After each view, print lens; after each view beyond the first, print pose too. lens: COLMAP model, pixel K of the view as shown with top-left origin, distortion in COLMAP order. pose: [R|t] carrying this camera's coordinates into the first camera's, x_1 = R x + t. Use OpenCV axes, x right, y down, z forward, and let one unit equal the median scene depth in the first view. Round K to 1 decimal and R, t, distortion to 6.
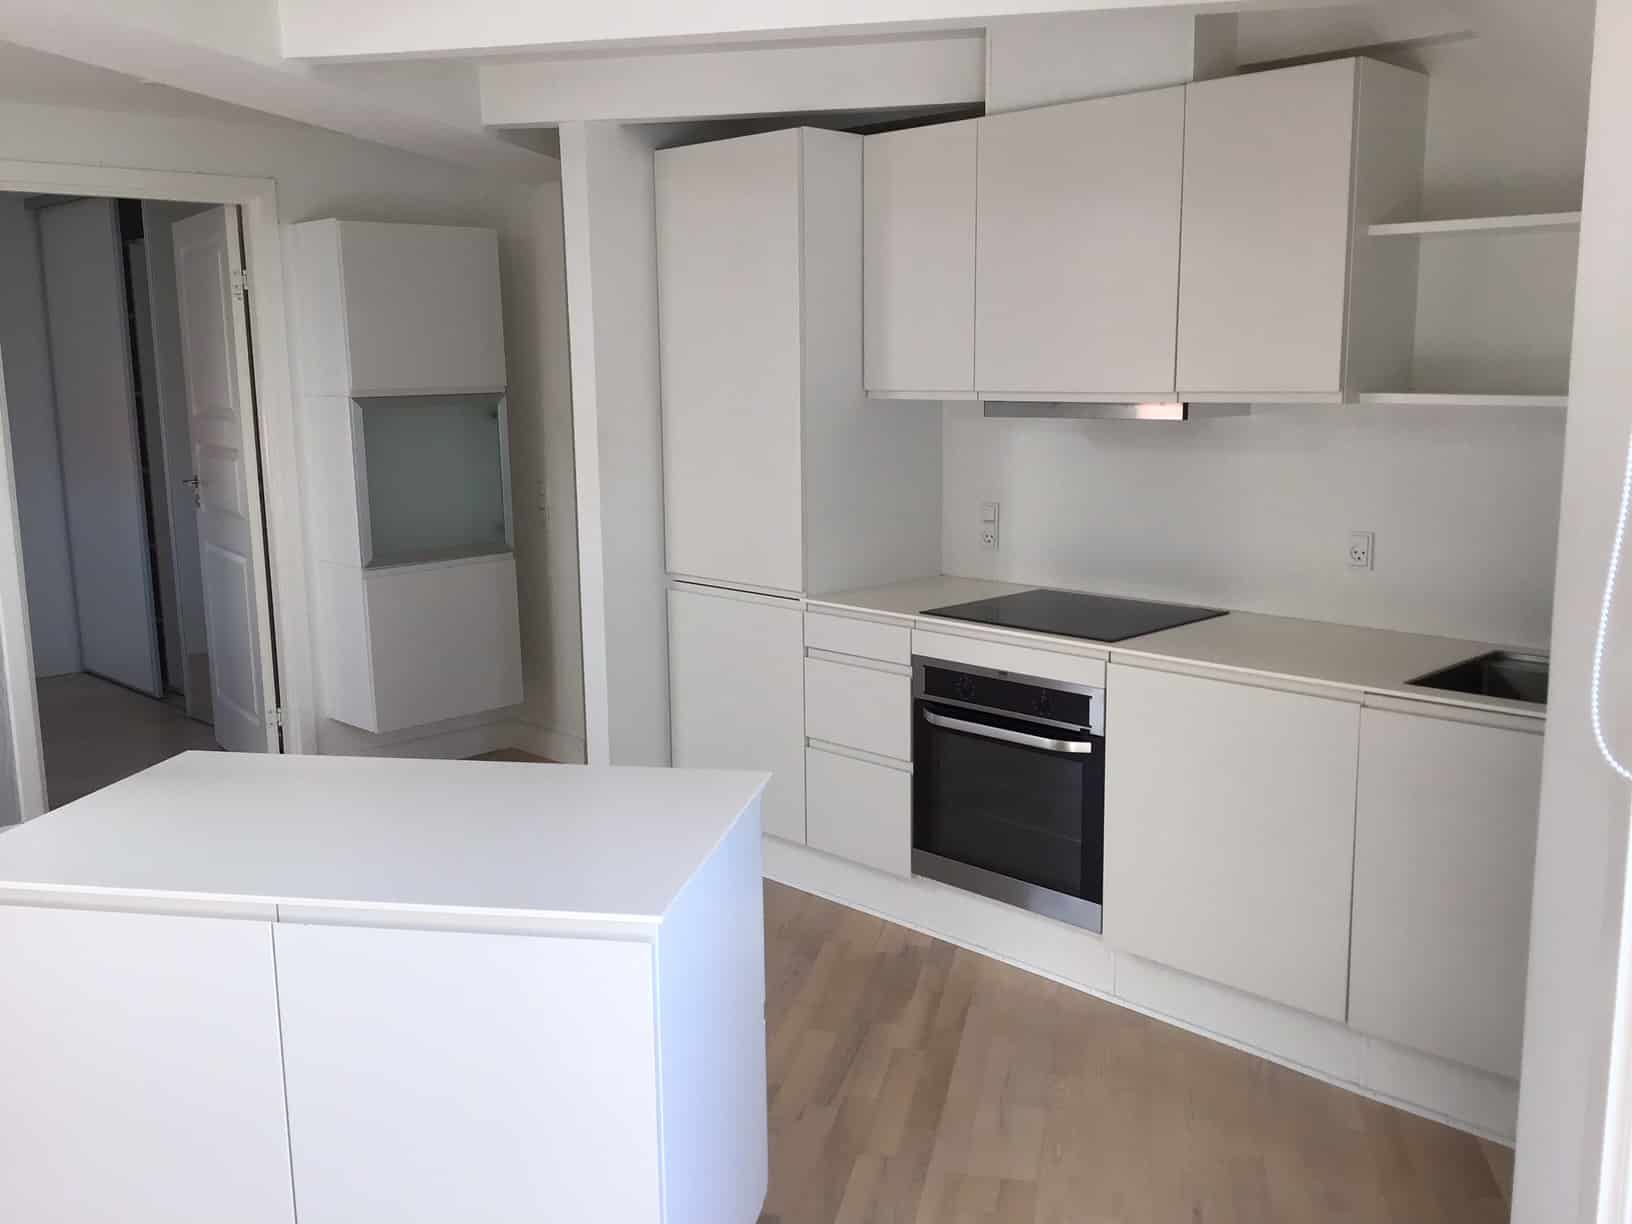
lens RADIAL K [[1483.9, 0, 816.0], [0, 1483.9, 612.0], [0, 0, 1]] dist [0.117278, -0.182411]
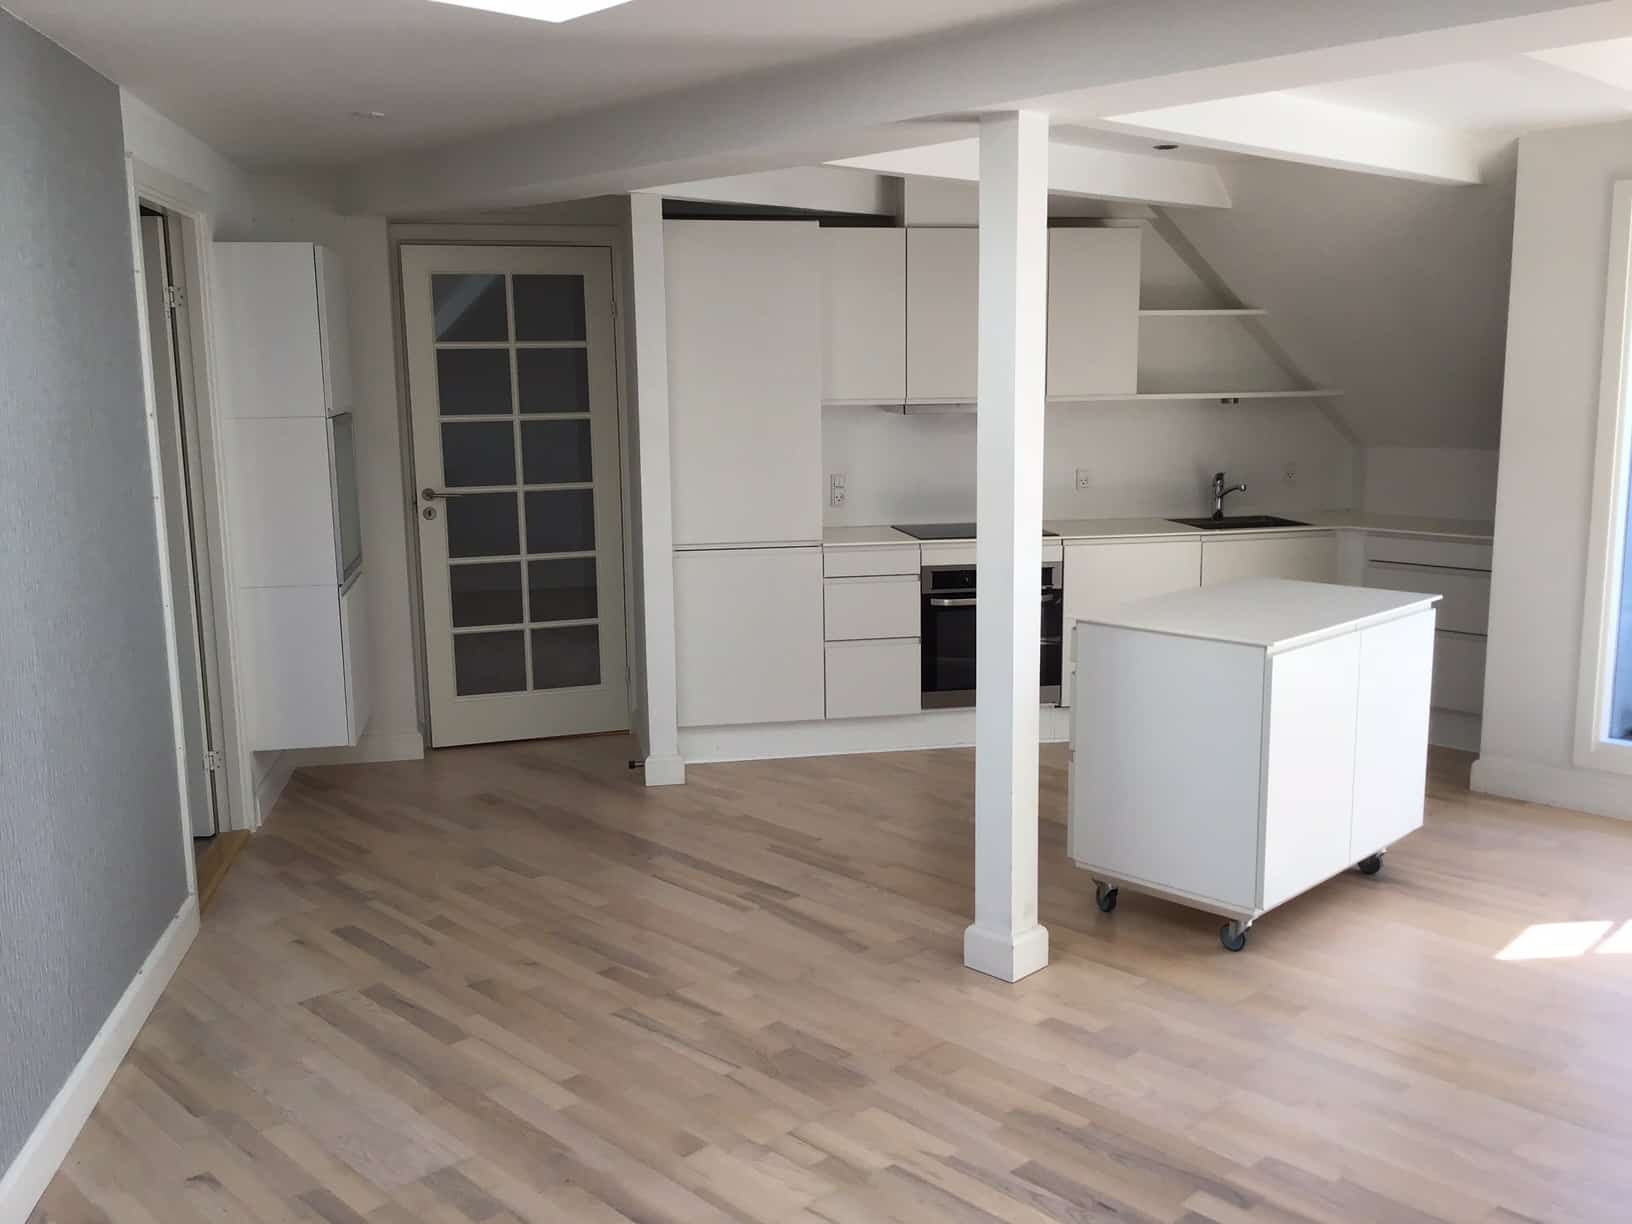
lens RADIAL K [[1483.9, 0, 816.0], [0, 1483.9, 612.0], [0, 0, 1]] dist [0.117278, -0.182411]
pose [[0.566057, -0.126406, 0.814617, -1.246989], [0.145565, 0.987973, 0.052157, -0.020808], [-0.811412, 0.089055, 0.577650, 0.188830]]
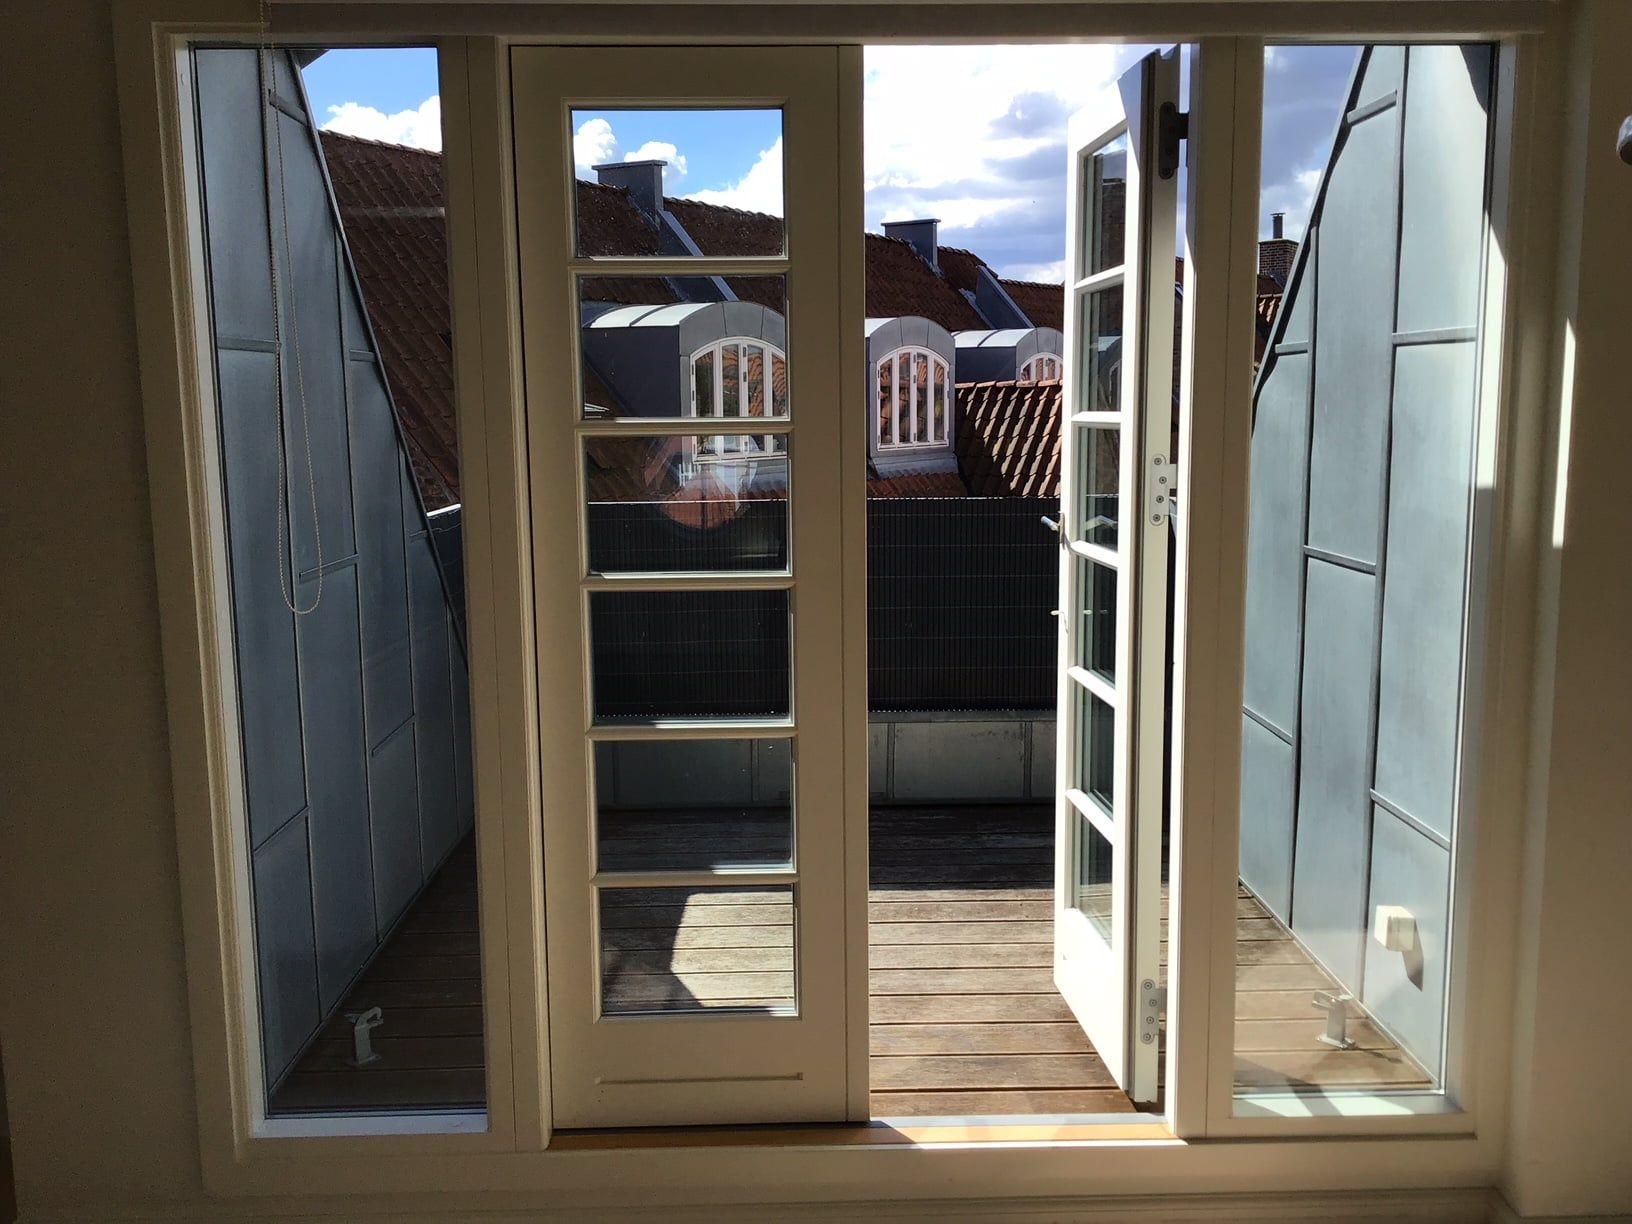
lens RADIAL K [[1462.3, 0, 843.6], [0, 1462.3, 613.7], [0, 0, 1]] dist [0.069409, -0.173256]
pose [[-0.241265, -0.125116, 0.962360, -0.378502], [0.182488, 0.968115, 0.171615, -0.022605], [-0.953147, 0.217024, -0.210740, 0.250527]]
